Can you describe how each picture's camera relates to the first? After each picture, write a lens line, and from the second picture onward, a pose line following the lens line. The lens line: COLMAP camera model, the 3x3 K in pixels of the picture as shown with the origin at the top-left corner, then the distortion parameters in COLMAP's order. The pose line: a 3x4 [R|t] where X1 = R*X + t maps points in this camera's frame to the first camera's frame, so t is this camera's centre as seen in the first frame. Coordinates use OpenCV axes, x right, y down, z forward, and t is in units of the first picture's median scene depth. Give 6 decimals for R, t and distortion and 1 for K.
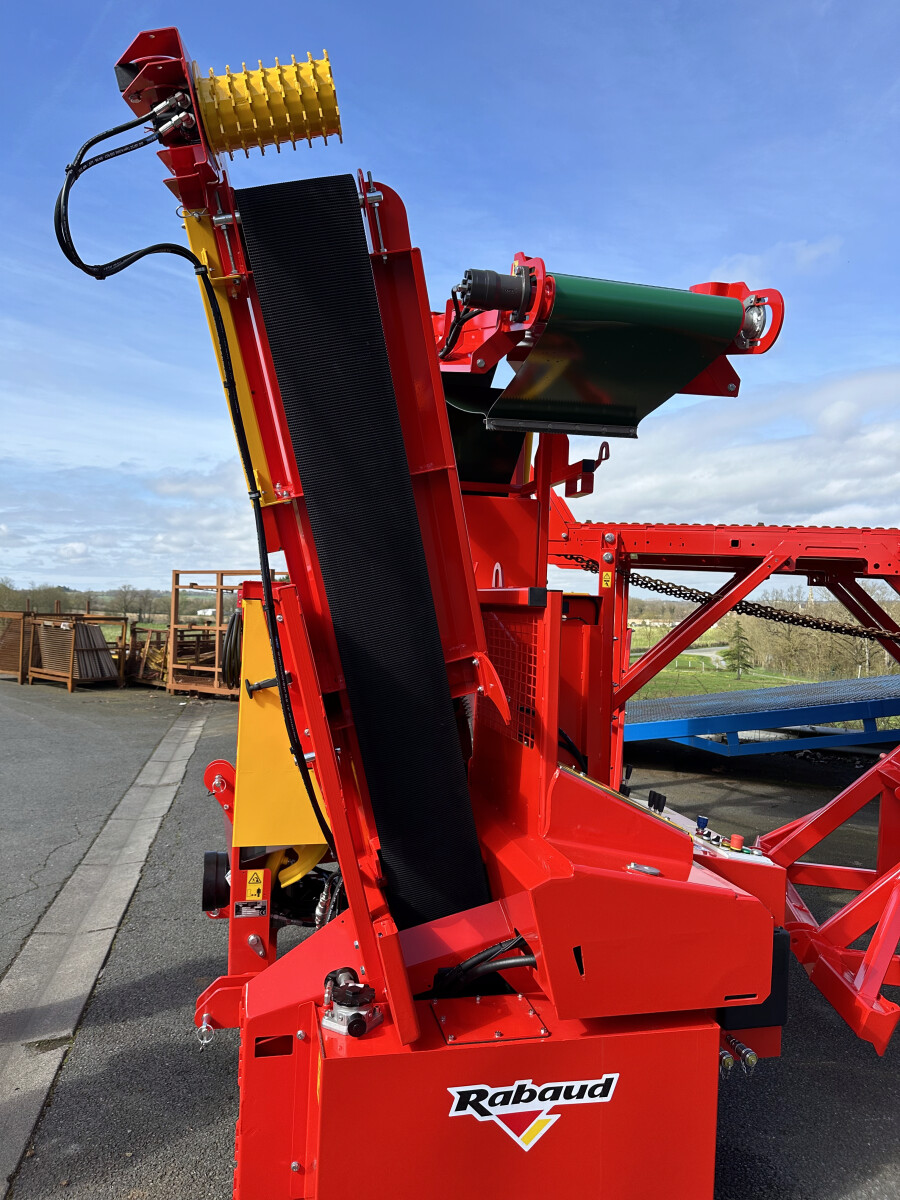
lens RADIAL K [[846.2, 0, 450.0], [0, 846.2, 600.0], [0, 0, 1]] dist [0.006256, -0.015697]
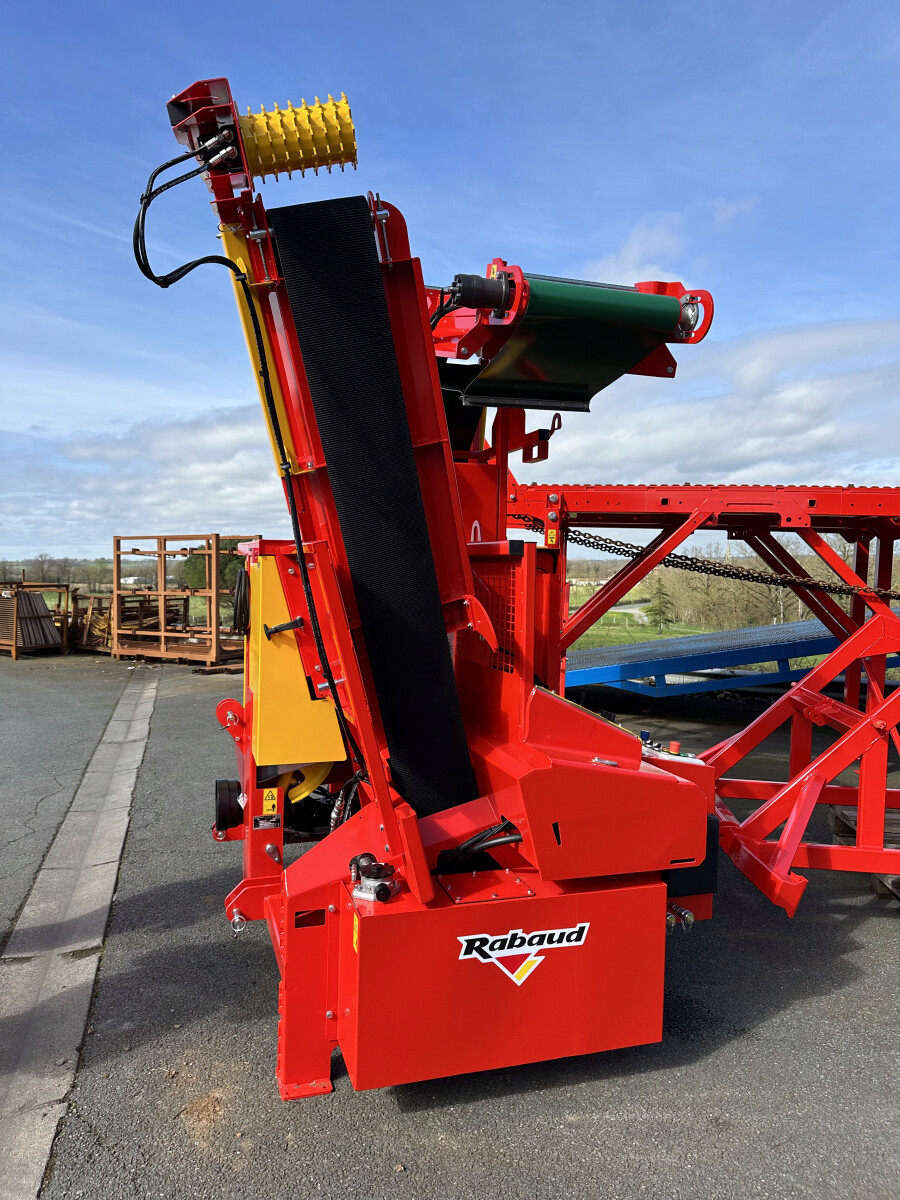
lens RADIAL K [[847.5, 0, 438.7], [0, 847.5, 603.9], [0, 0, 1]] dist [0.070979, -0.135592]
pose [[0.996897, -0.023318, 0.075183, -0.079774], [0.019707, 0.998633, 0.048409, 0.012990], [-0.076209, -0.046778, 0.995994, -0.168819]]
